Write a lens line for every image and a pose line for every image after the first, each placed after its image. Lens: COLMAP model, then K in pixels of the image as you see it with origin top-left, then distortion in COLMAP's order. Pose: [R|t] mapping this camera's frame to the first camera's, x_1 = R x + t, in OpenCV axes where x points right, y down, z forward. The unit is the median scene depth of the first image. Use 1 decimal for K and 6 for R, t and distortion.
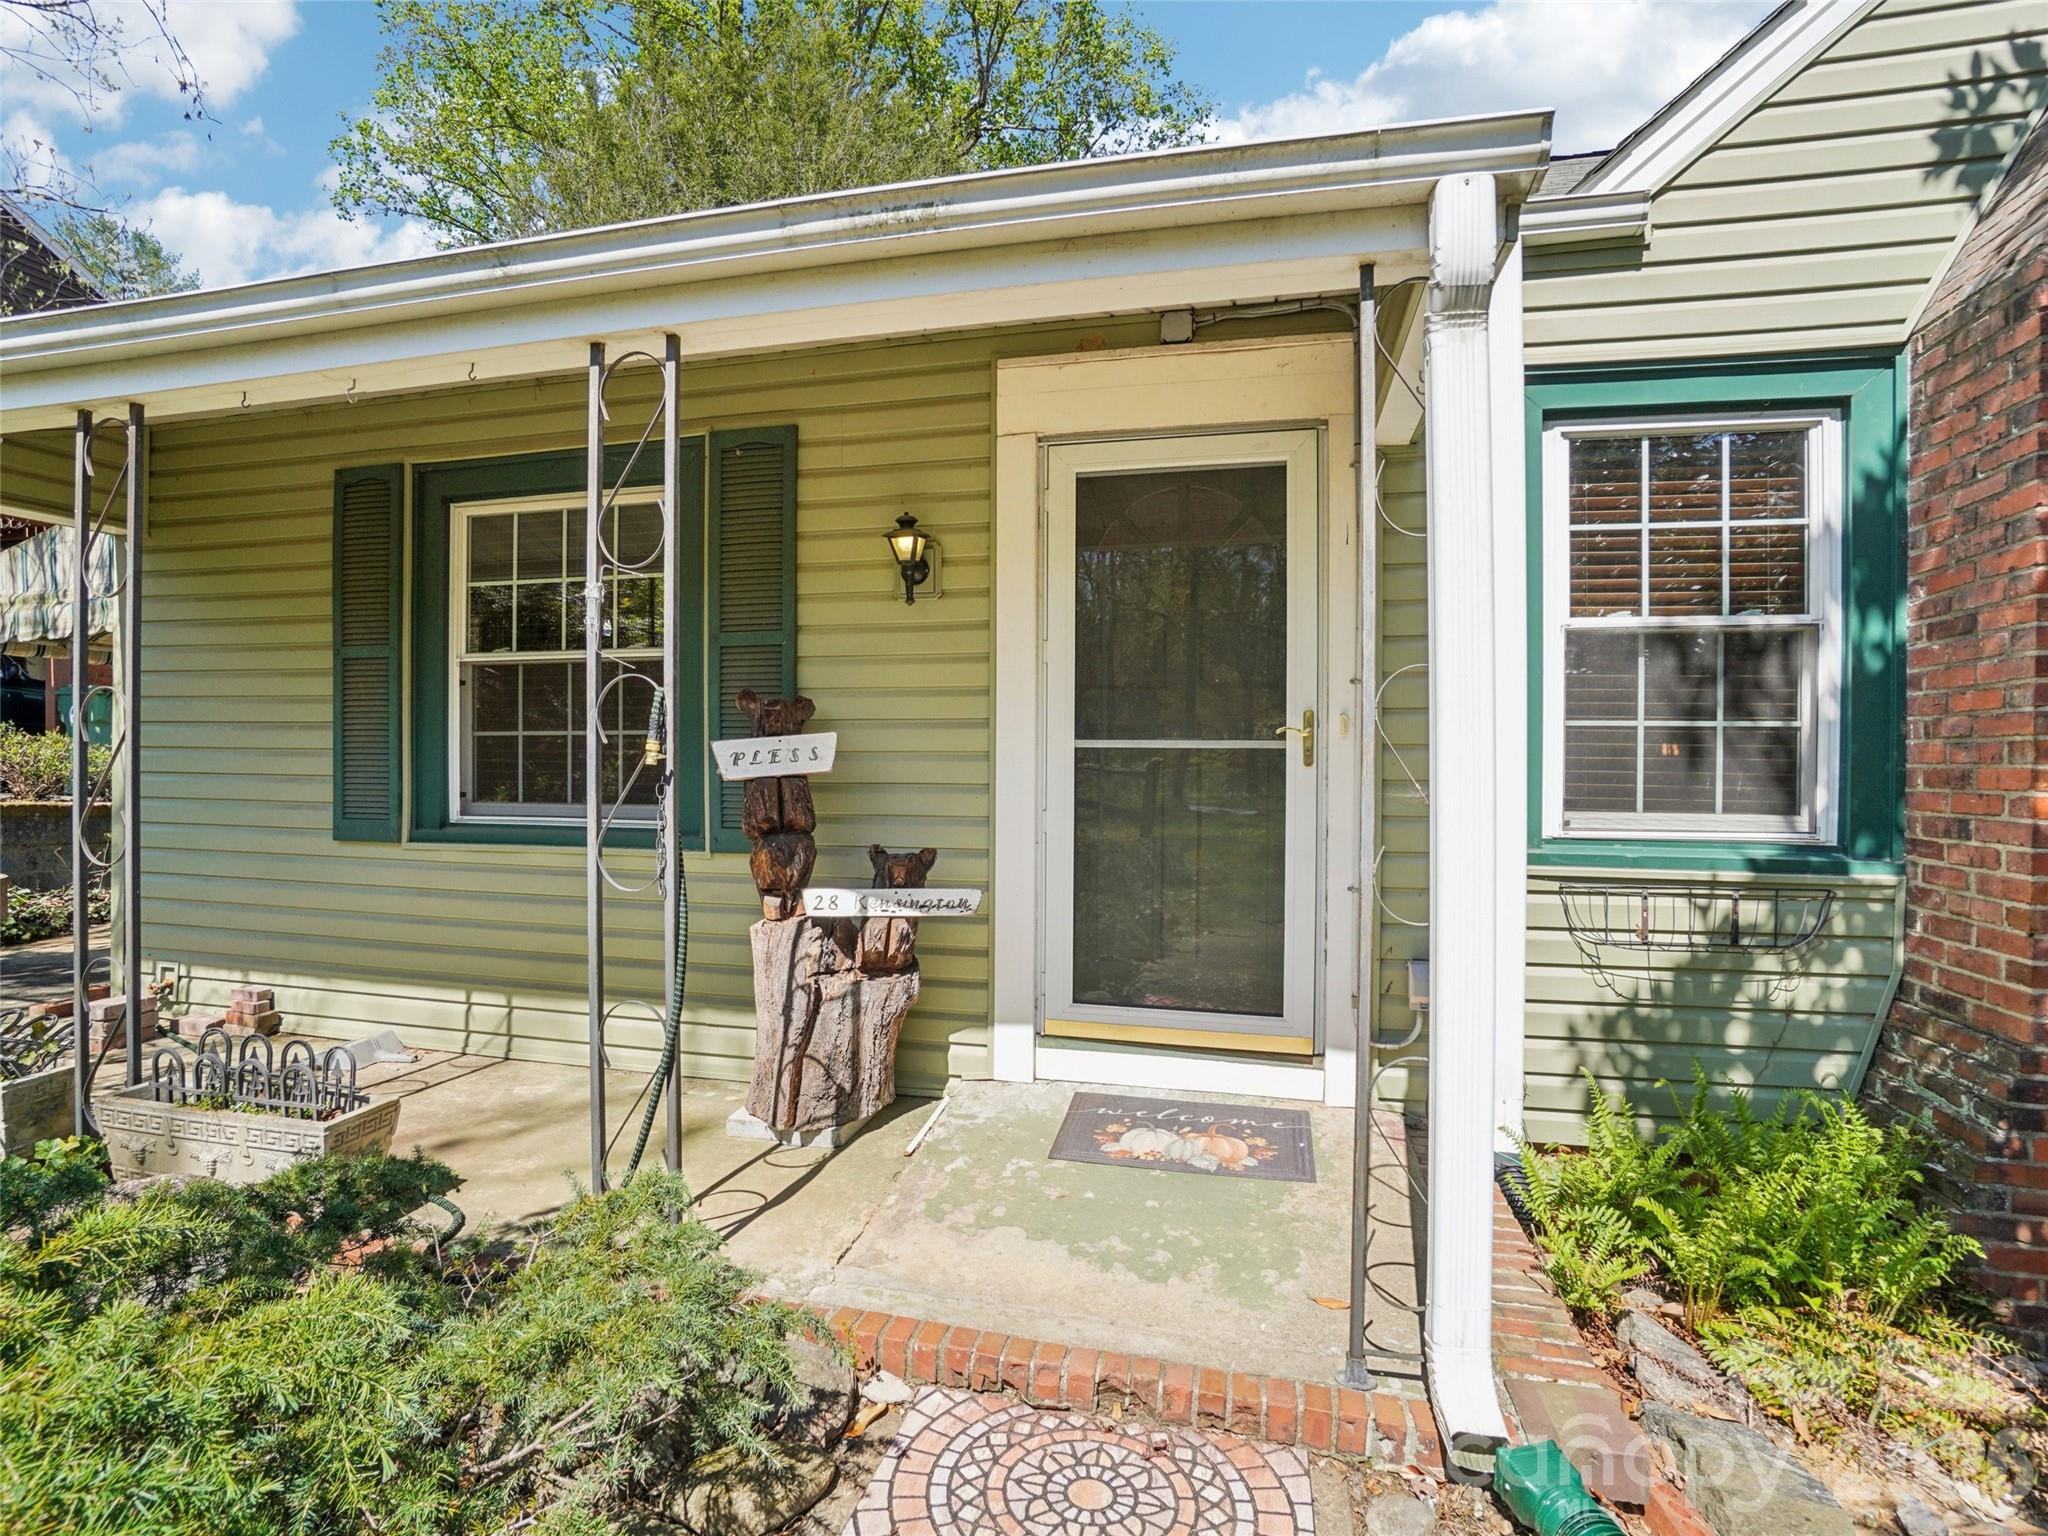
lens RADIAL K [[1046.6, 0, 1028.0], [0, 1046.6, 755.6], [0, 0, 1]] dist [-0.037296, 0.001212]
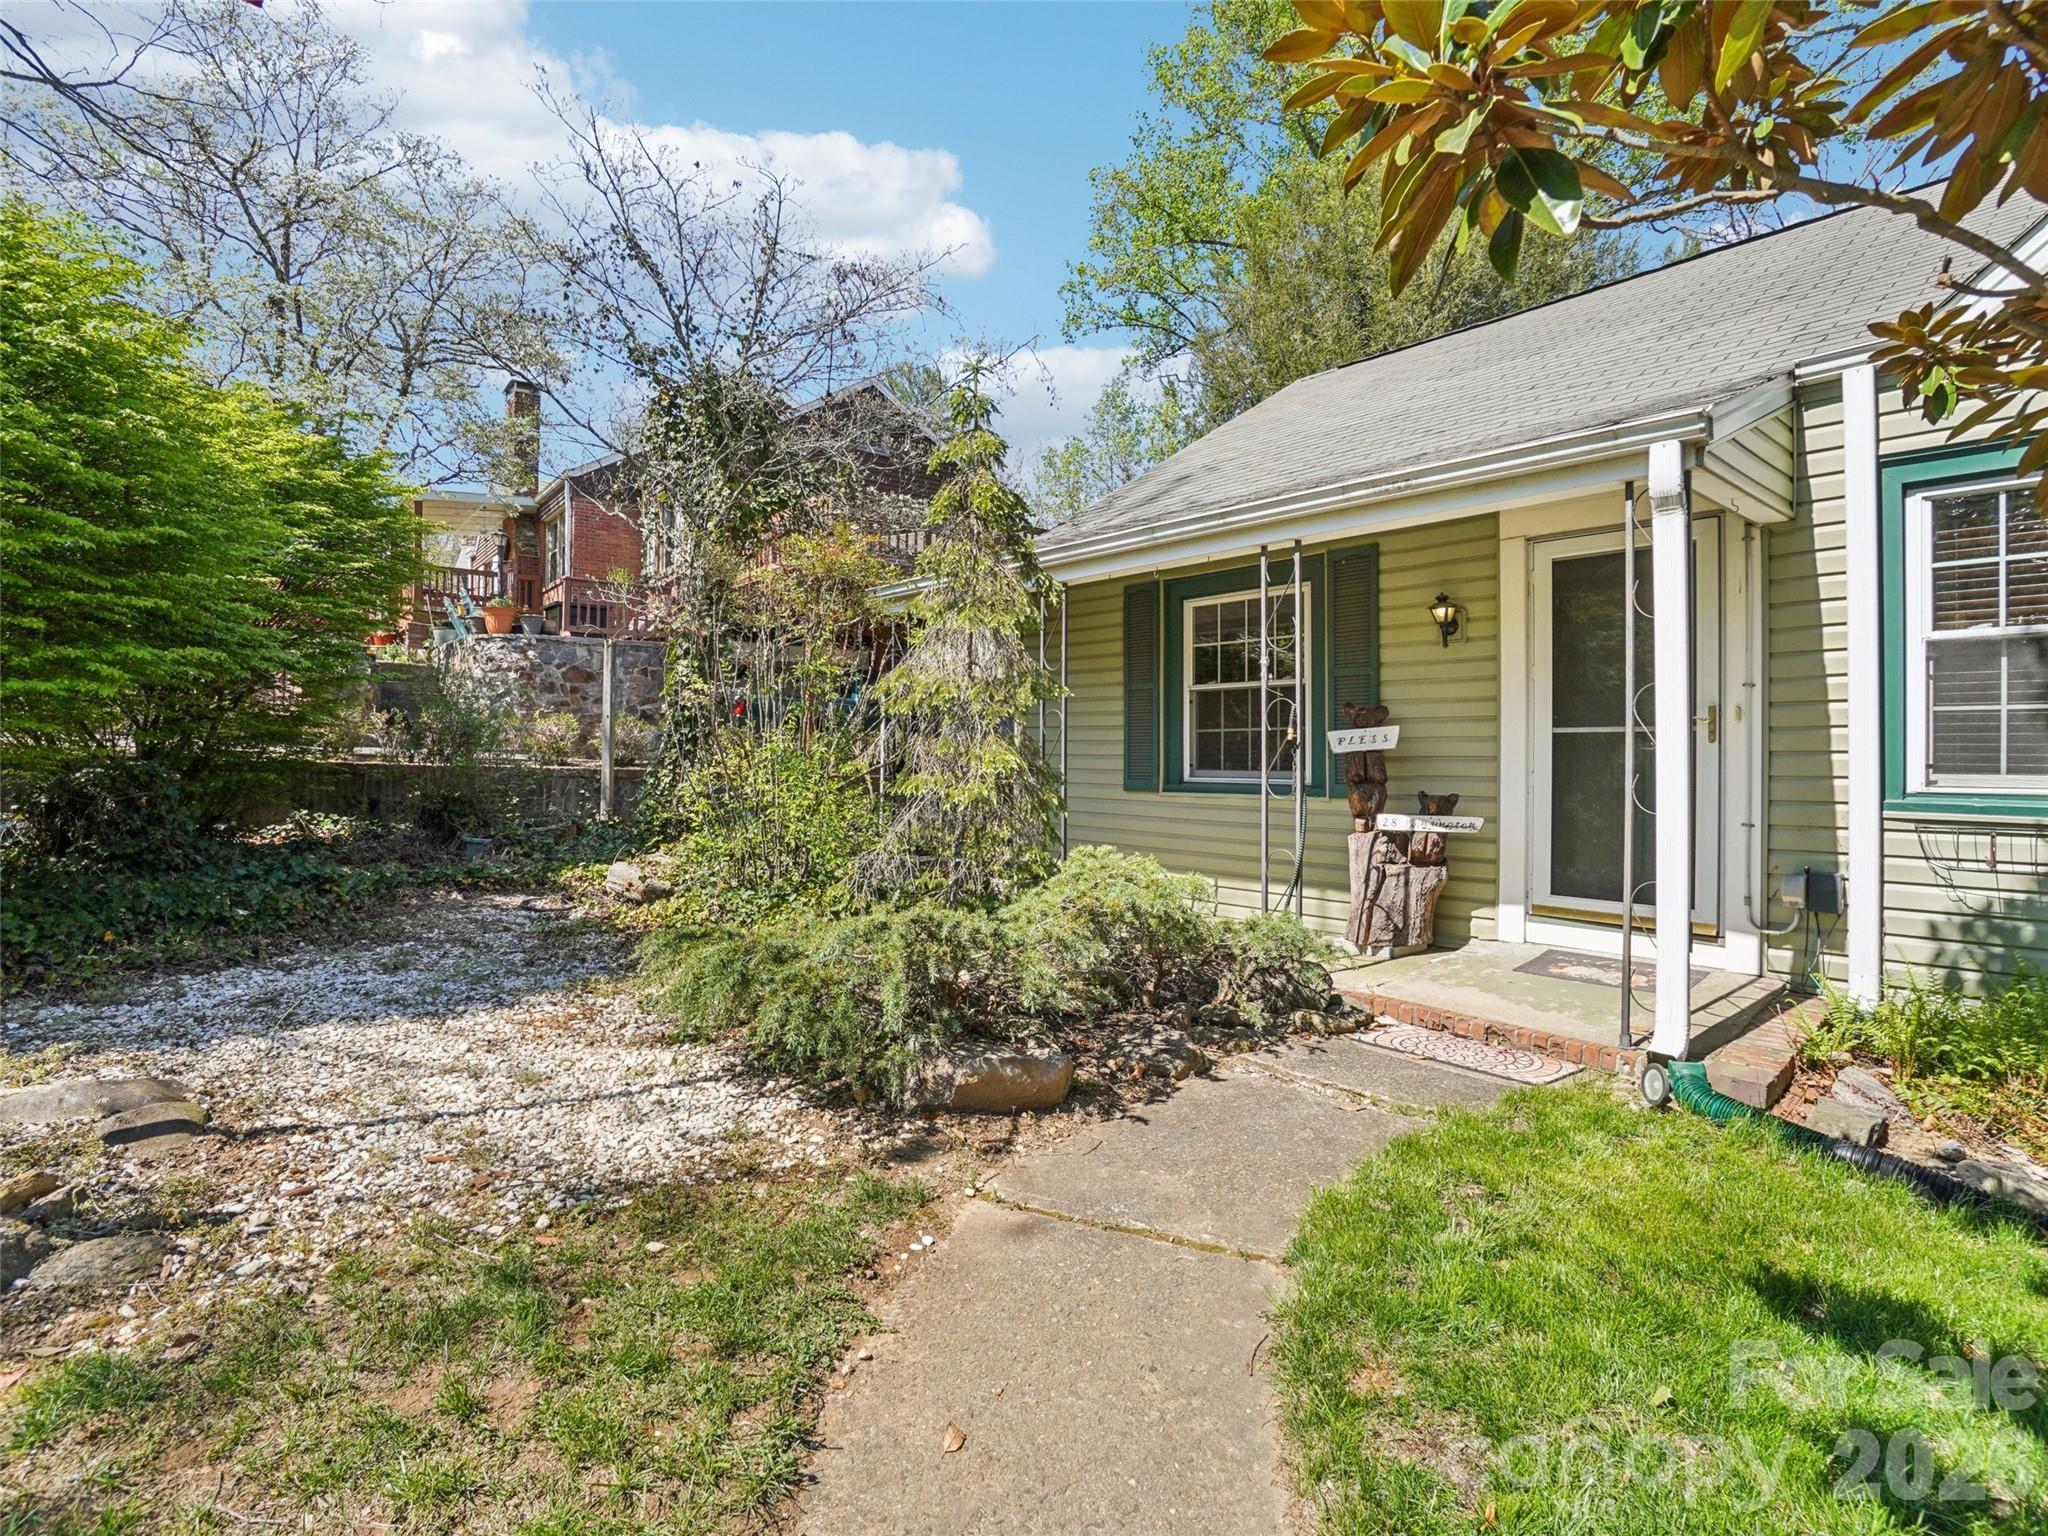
lens RADIAL K [[1046.6, 0, 1028.0], [0, 1046.6, 755.6], [0, 0, 1]] dist [-0.037296, 0.001212]
pose [[0.814606, -0.002662, -0.580008, 0.325389], [-0.000172, 0.999988, -0.004831, 0.037048], [0.580015, 0.004035, 0.814596, -0.776506]]
